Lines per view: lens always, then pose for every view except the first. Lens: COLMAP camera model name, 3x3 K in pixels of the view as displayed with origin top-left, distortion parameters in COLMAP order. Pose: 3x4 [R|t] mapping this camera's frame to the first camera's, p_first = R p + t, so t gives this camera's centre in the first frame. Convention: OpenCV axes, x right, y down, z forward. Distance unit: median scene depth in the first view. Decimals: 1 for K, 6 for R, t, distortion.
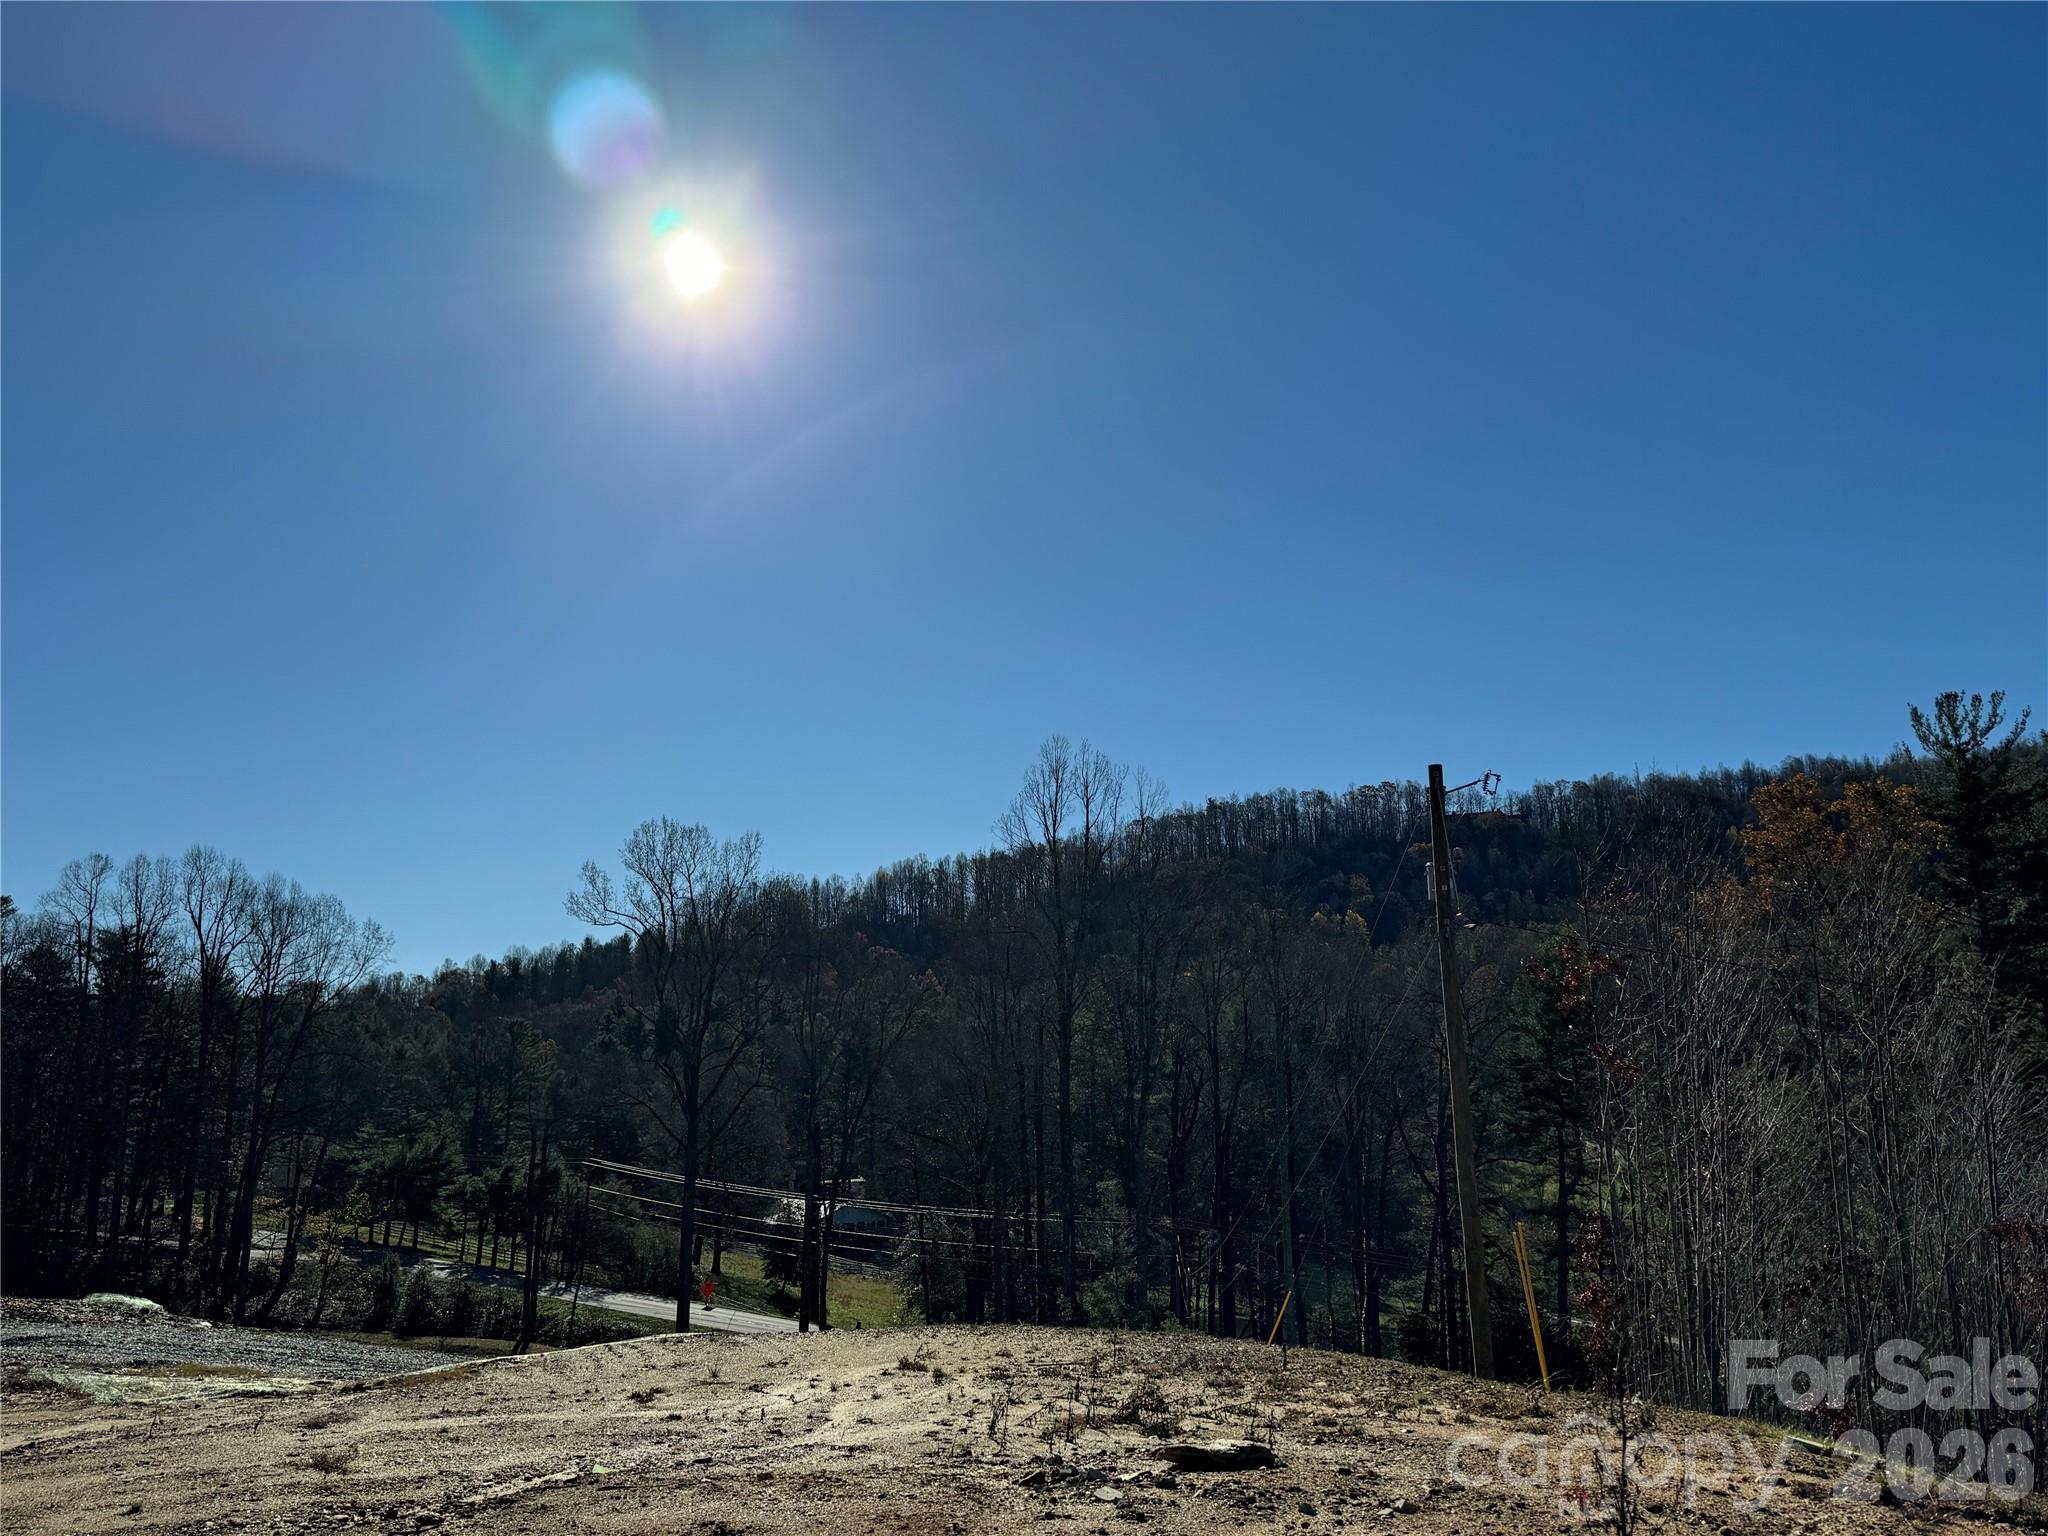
lens RADIAL K [[1641.7, 0, 1023.0], [0, 1641.7, 765.6], [0, 0, 1]] dist [-0.002604, -0.003014]
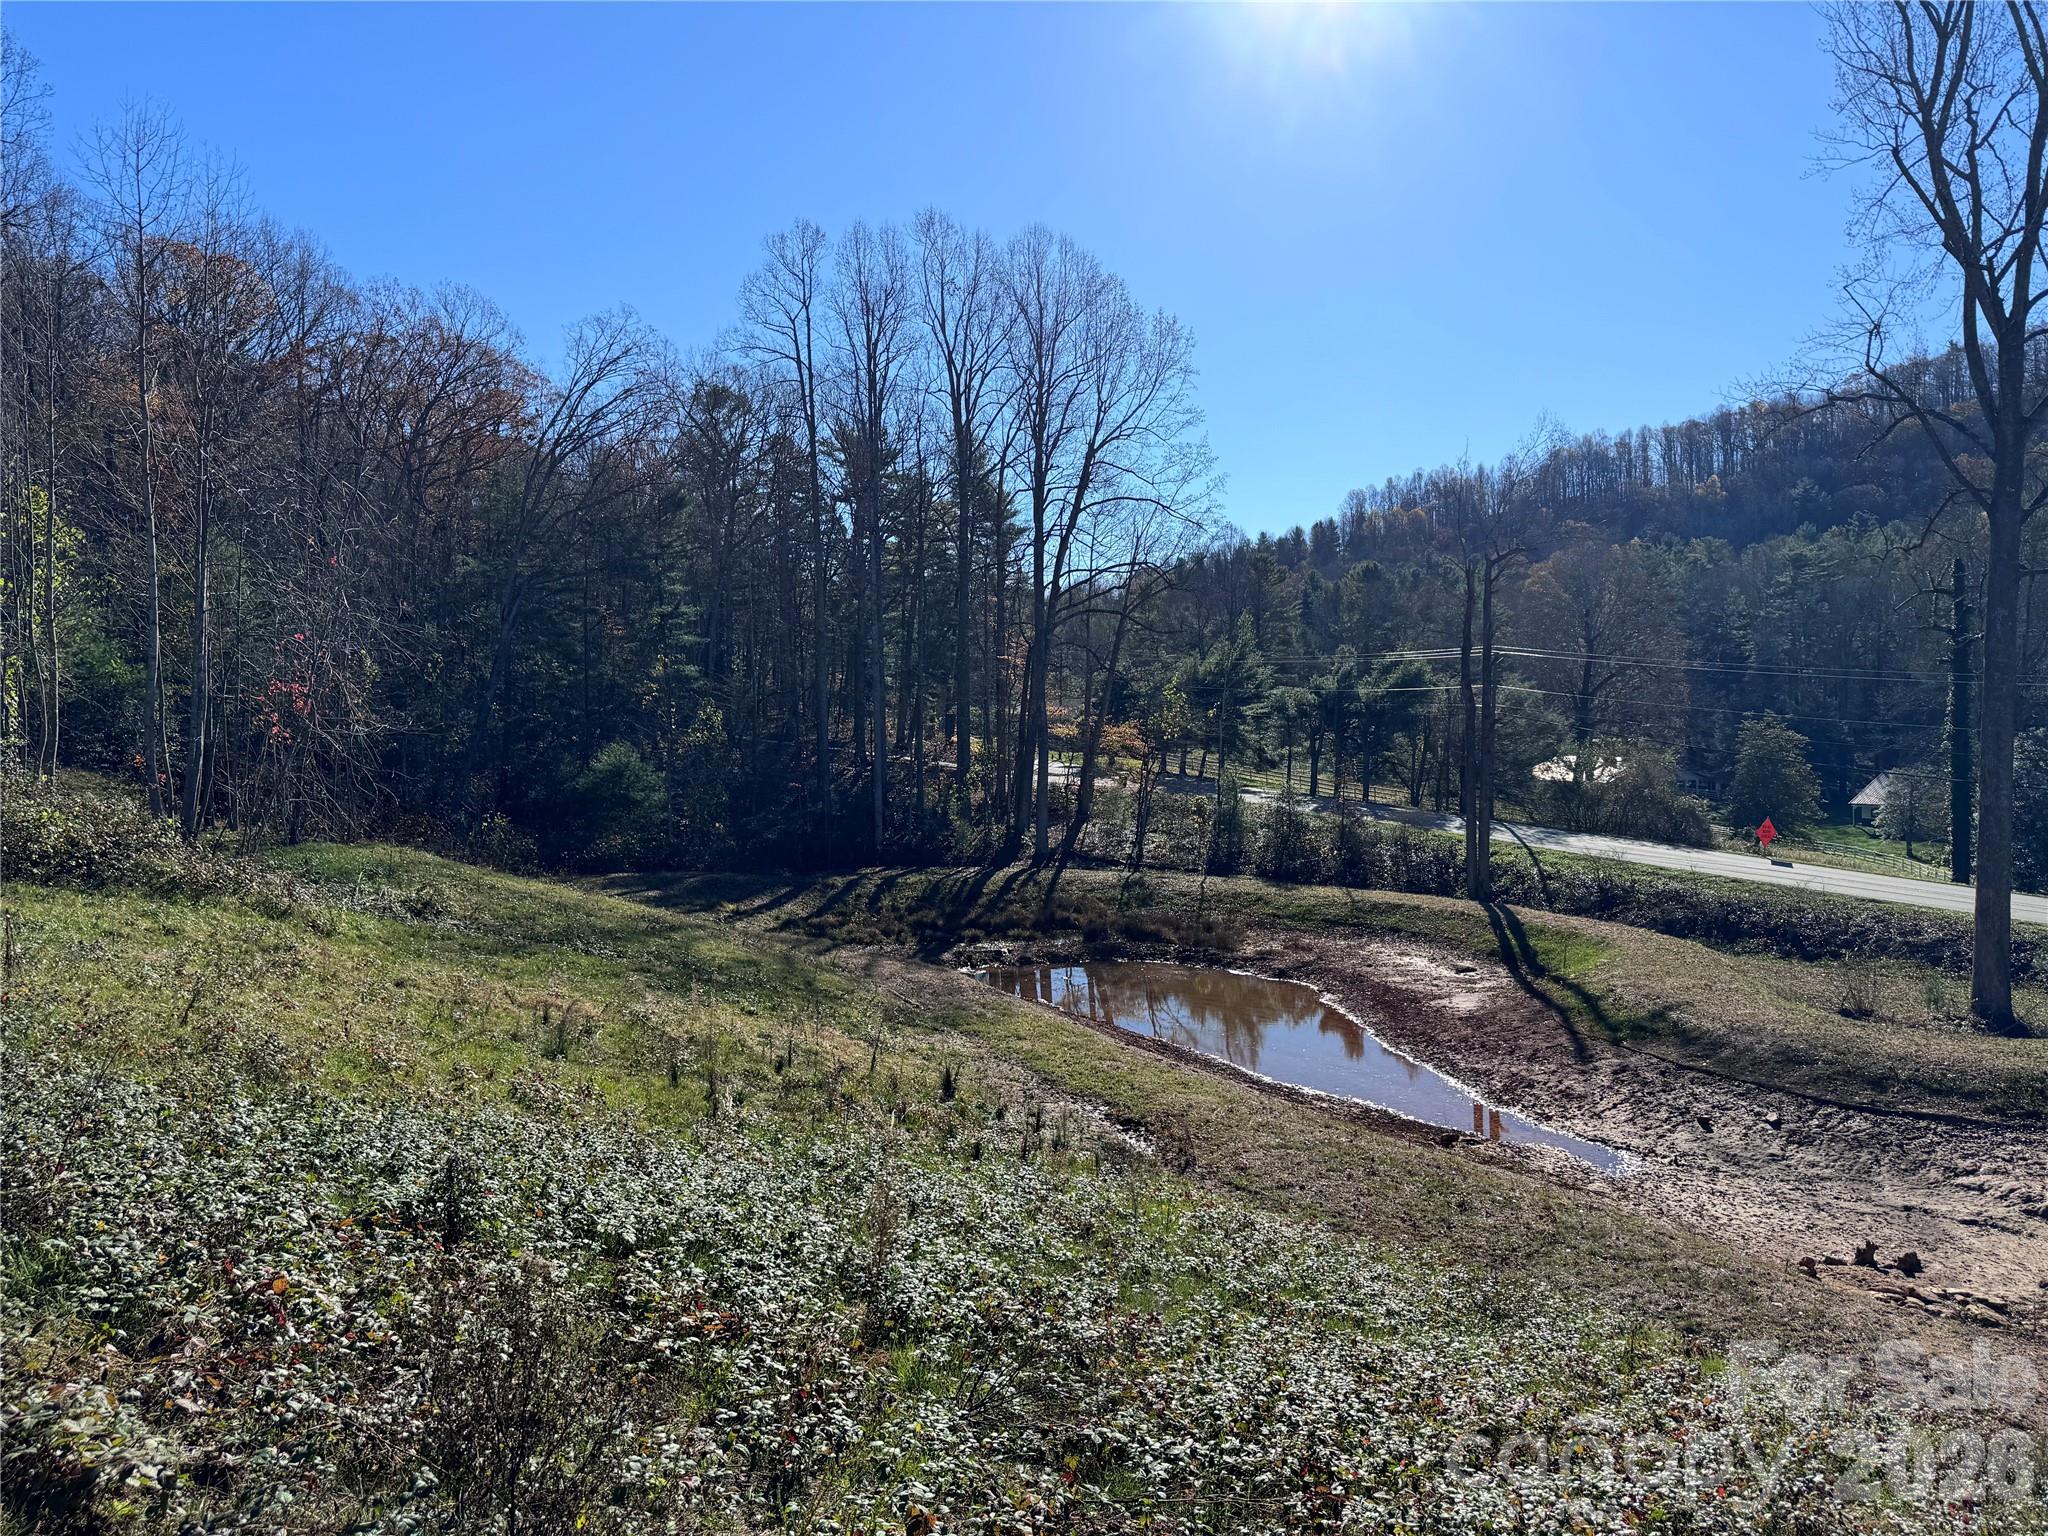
lens RADIAL K [[1390.5, 0, 1024.0], [0, 1390.5, 768.0], [0, 0, 1]] dist [0.000855, -0.000080]
pose [[0.920939, 0.014837, -0.389424, -0.194683], [0.080494, 0.970485, 0.227333, 0.127414], [0.381303, -0.240706, 0.892563, 0.359847]]
